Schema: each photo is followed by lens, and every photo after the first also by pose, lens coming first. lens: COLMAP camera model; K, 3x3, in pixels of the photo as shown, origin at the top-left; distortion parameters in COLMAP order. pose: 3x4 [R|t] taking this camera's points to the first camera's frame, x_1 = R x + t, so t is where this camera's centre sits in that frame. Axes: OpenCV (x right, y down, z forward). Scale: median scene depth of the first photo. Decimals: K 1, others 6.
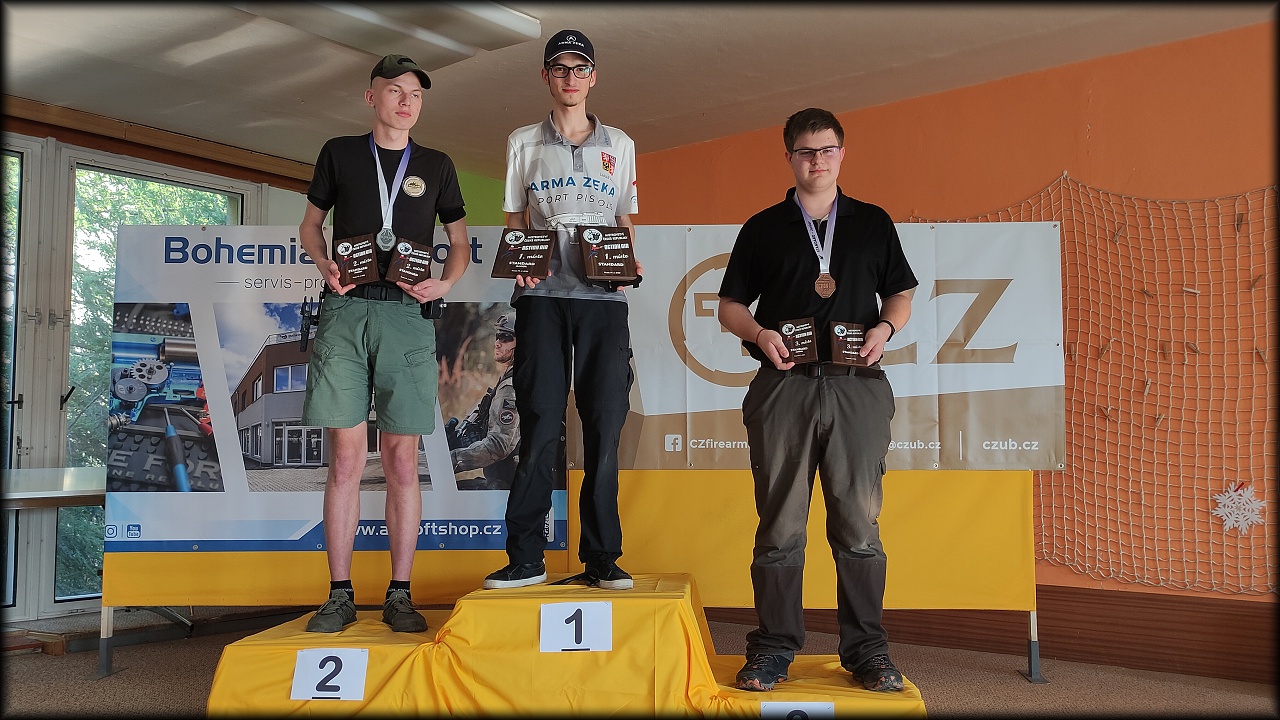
lens RADIAL K [[1164.5, 0, 698.0], [0, 1164.5, 360.3], [0, 0, 1]] dist [0.053462, -0.022561]
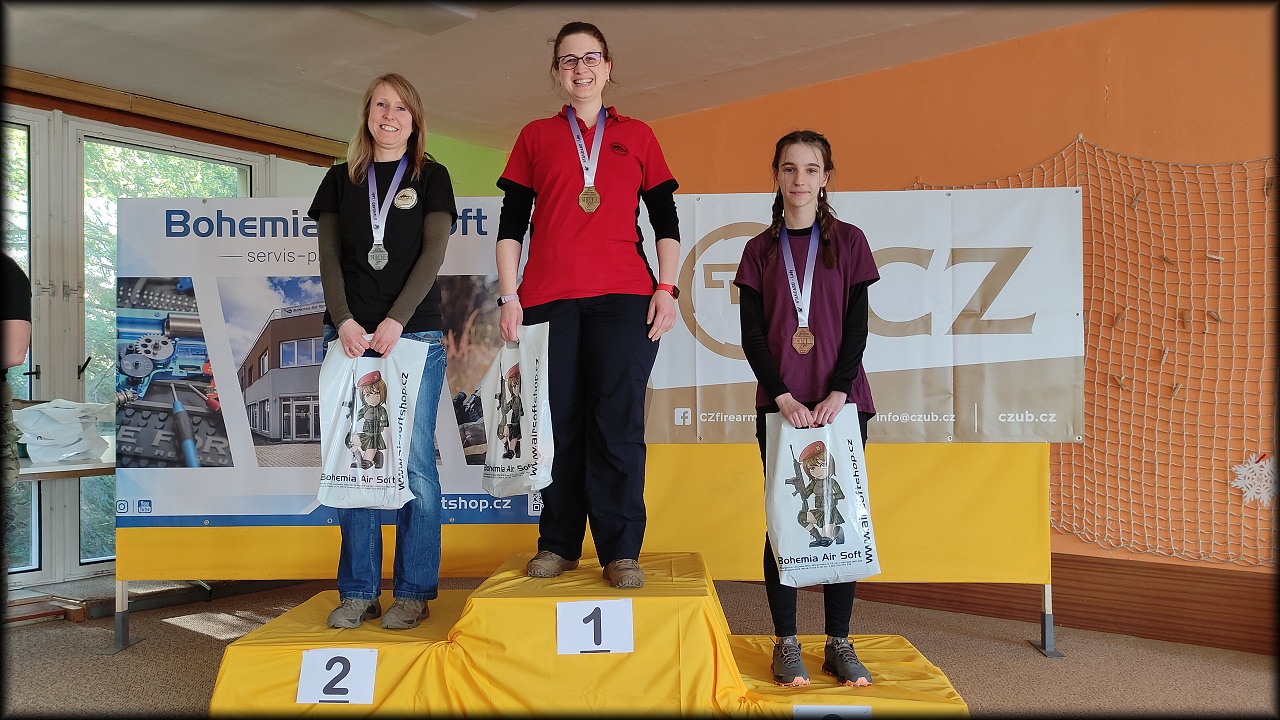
lens RADIAL K [[1015.4, 0, 658.8], [0, 1015.4, 372.5], [0, 0, 1]] dist [0.053619, -0.029472]
pose [[0.999918, -0.005415, -0.011606, -0.031441], [0.006110, 0.998139, 0.060675, -0.018873], [0.011256, -0.060741, 0.998090, 0.139853]]
